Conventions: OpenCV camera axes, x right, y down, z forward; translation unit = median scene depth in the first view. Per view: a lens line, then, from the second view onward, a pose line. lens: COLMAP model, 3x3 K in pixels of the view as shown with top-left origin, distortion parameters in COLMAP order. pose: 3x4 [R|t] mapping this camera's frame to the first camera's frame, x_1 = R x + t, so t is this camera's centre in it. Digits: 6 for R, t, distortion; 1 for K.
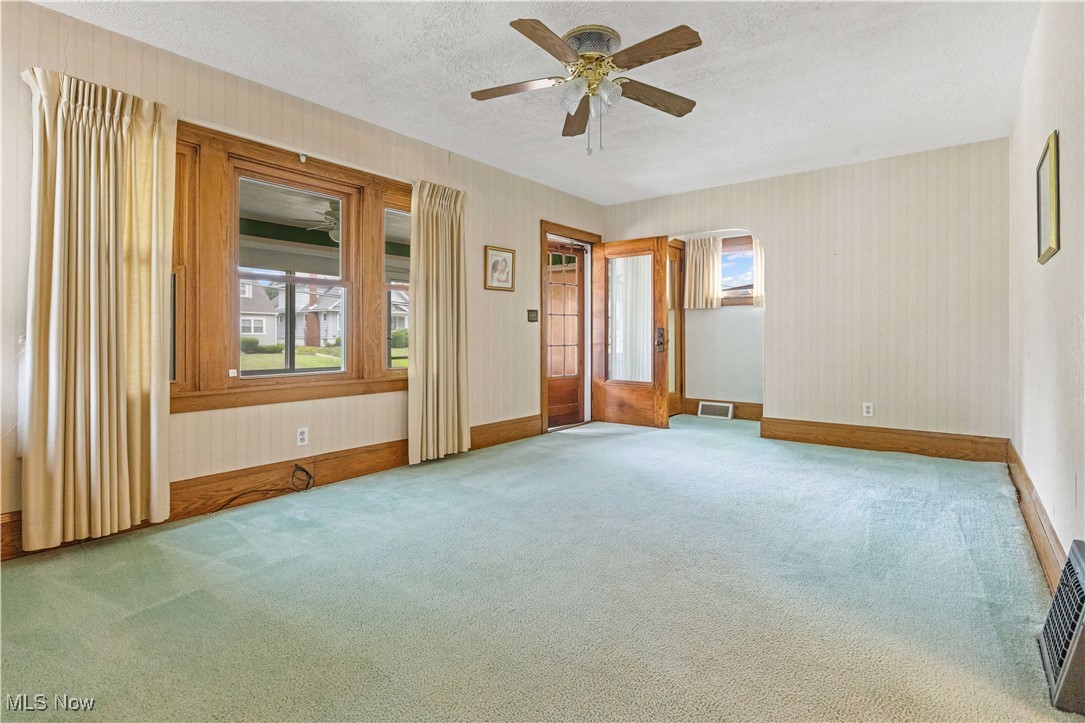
lens RADIAL K [[530.4, 0, 537.0], [0, 530.4, 334.2], [0, 0, 1]] dist [0.003440, -0.000358]
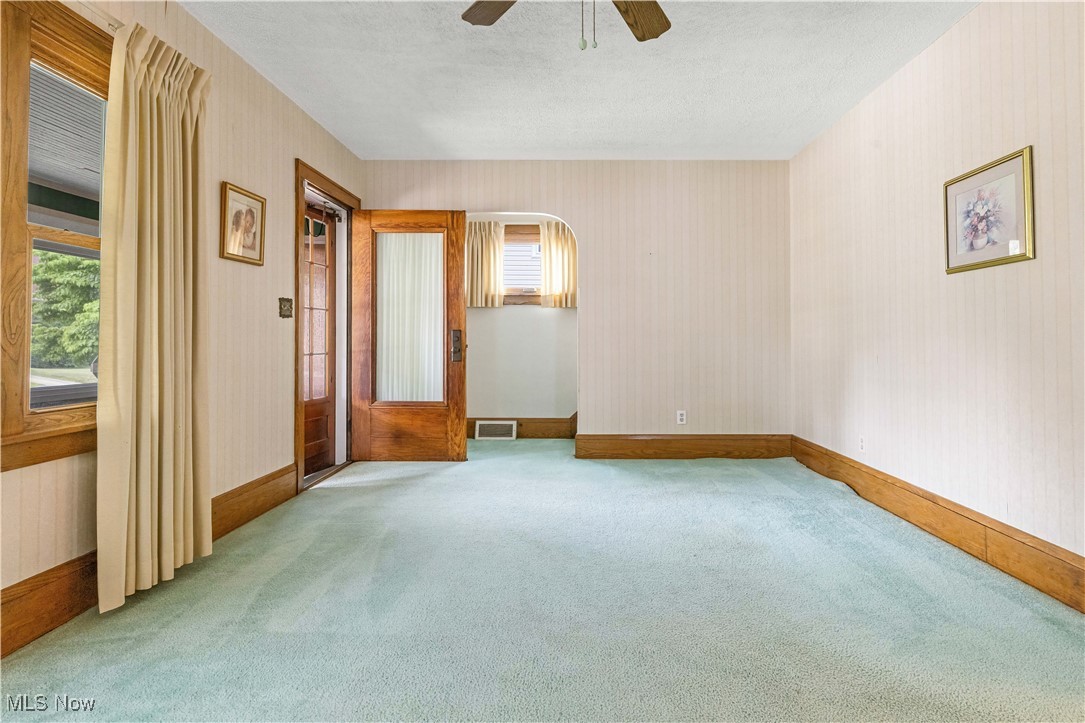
lens RADIAL K [[592.1, 0, 566.6], [0, 592.1, 327.0], [0, 0, 1]] dist [0.007135, -0.003389]
pose [[0.789343, 0.015646, 0.613753, -0.172510], [-0.003471, 0.999773, -0.021023, 0.001789], [-0.613943, 0.014464, 0.789218, 0.236230]]
